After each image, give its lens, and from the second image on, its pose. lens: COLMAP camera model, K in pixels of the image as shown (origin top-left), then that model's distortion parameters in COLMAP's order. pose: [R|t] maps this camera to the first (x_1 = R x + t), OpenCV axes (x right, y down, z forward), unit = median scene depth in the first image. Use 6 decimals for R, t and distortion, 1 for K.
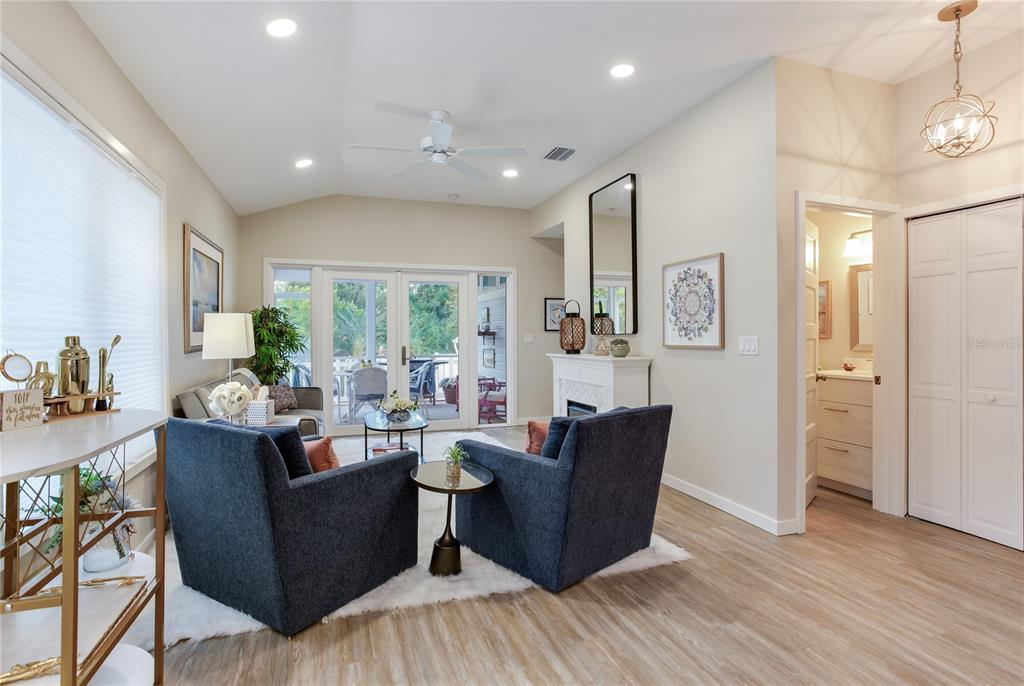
lens RADIAL K [[519.1, 0, 490.1], [0, 519.1, 343.5], [0, 0, 1]] dist [-0.021891, 0.000218]
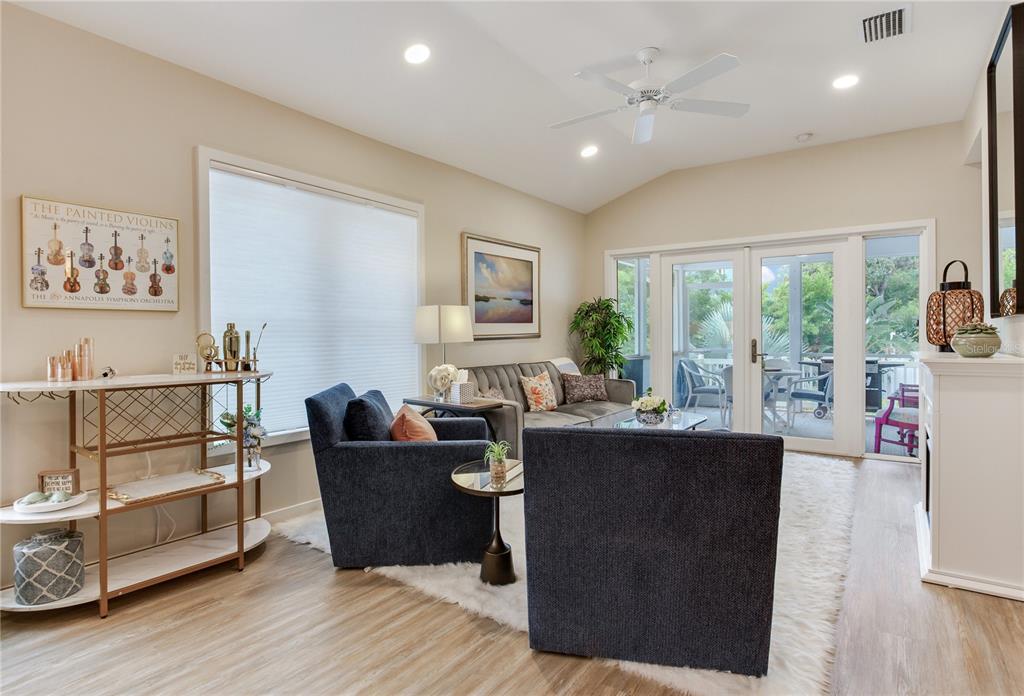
lens RADIAL K [[536.9, 0, 470.5], [0, 536.9, 334.0], [0, 0, 1]] dist [-0.029454, 0.000852]
pose [[0.572716, 0.001588, -0.819752, 0.715986], [-0.009583, 0.999943, -0.004758, 0.014645], [0.819698, 0.010581, 0.572698, 0.458471]]
